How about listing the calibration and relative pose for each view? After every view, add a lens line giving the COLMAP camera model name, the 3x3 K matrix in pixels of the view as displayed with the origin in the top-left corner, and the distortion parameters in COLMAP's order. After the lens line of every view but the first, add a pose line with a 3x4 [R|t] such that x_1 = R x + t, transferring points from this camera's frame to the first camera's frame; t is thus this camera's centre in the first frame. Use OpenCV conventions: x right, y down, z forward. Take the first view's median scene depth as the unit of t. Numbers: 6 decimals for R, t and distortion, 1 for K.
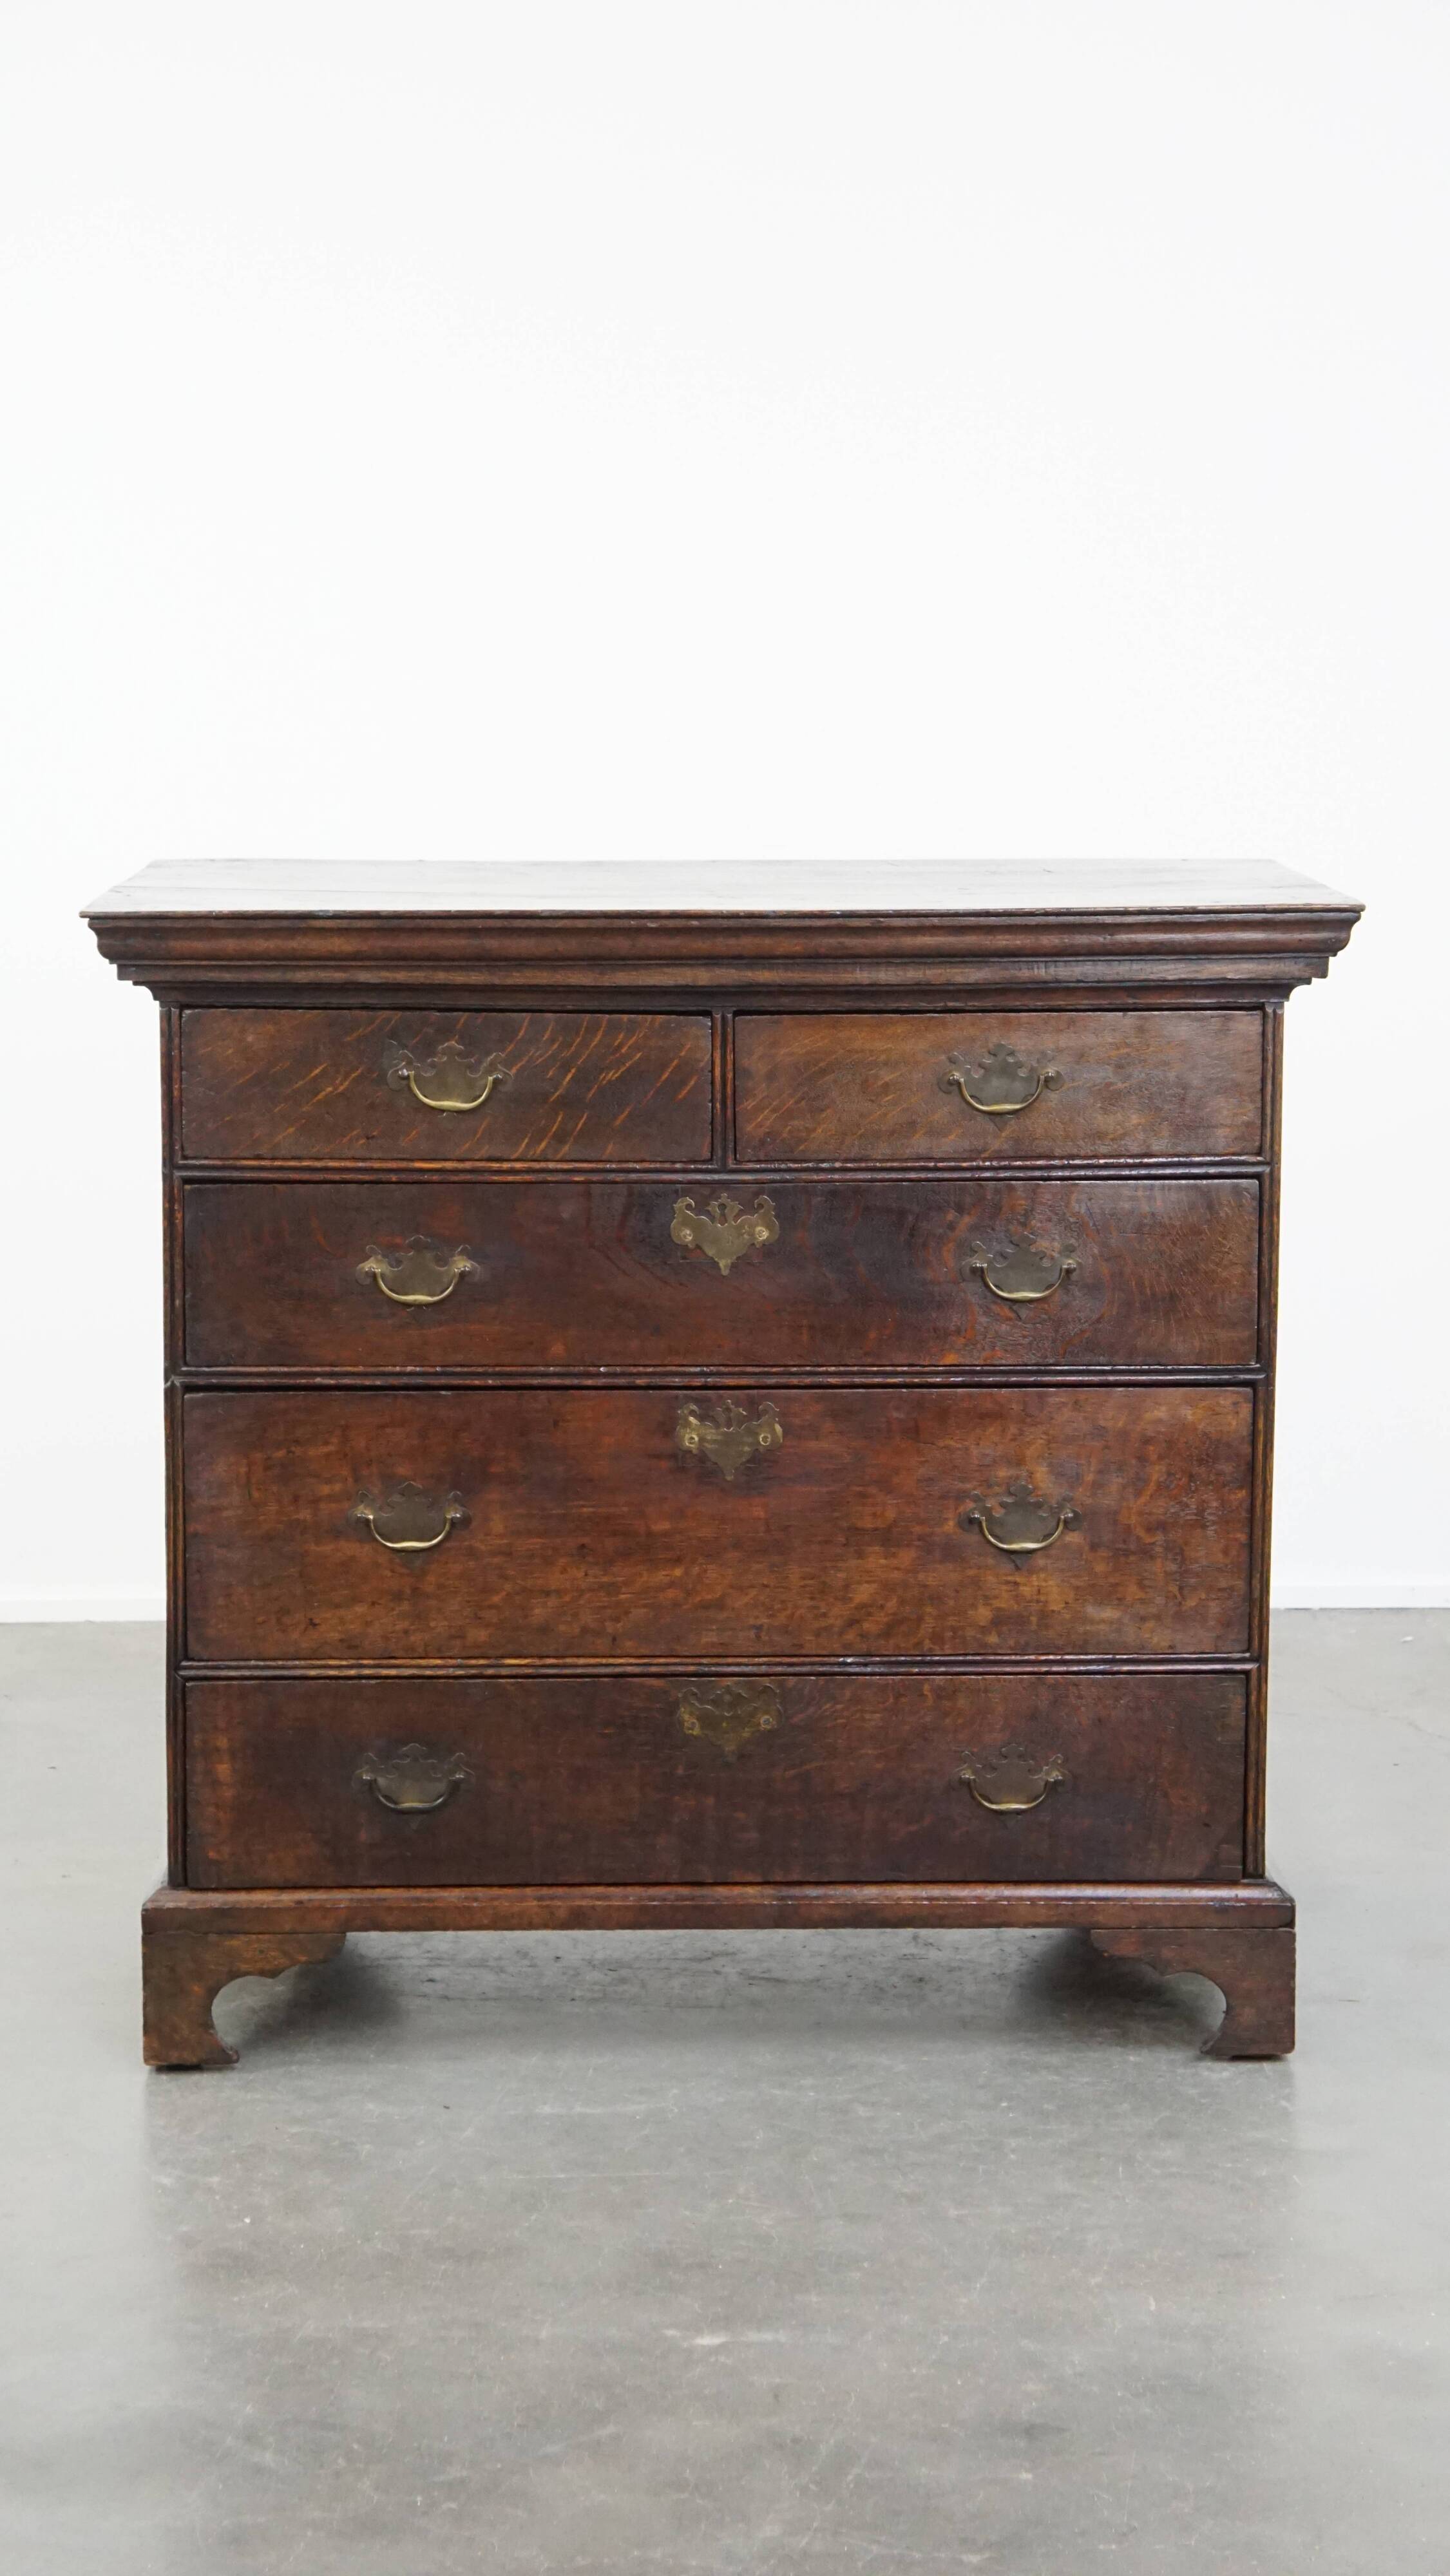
lens RADIAL K [[4264.8, 0, 664.7], [0, 4264.8, 1266.8], [0, 0, 1]] dist [0.259649, 0.000000]
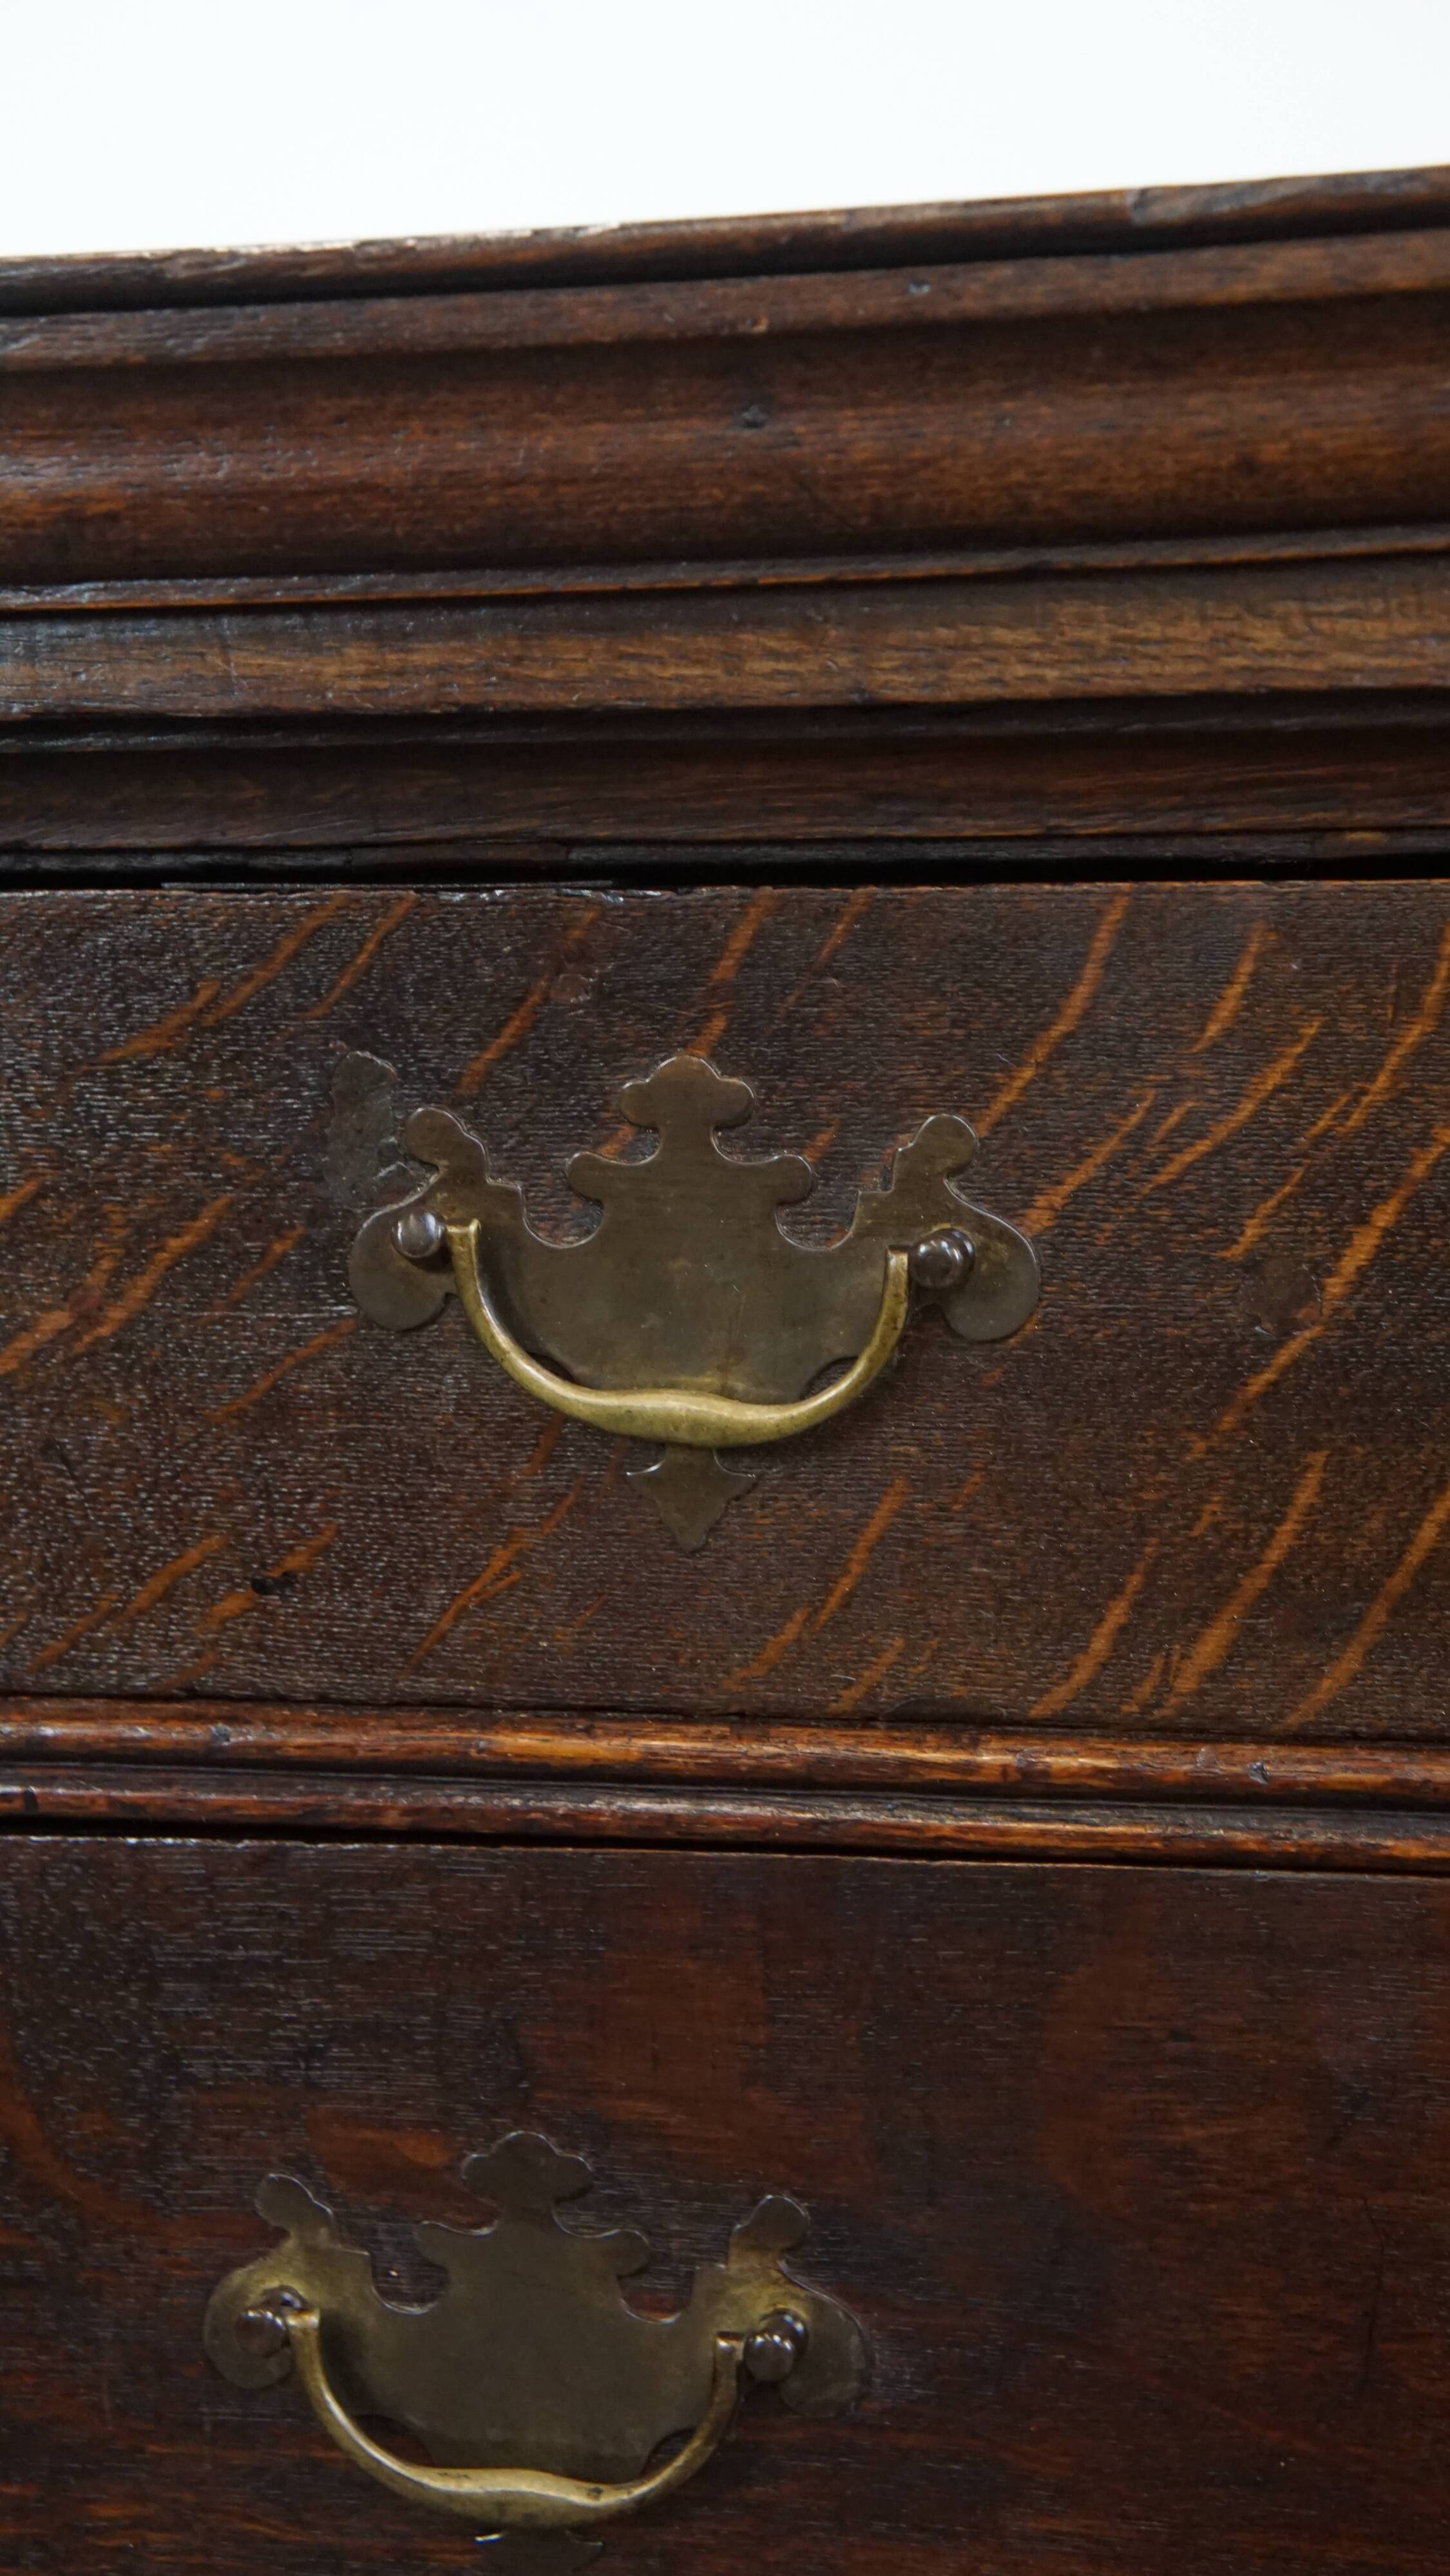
lens RADIAL K [[4264.8, 0, 704.2], [0, 4264.8, 1237.3], [0, 0, 1]] dist [0.259649, 0.000000]
pose [[0.966916, -0.000471, -0.255094, -0.003879], [-0.009070, 0.999302, -0.036227, -0.038673], [0.254933, 0.037343, 0.966237, 0.828089]]
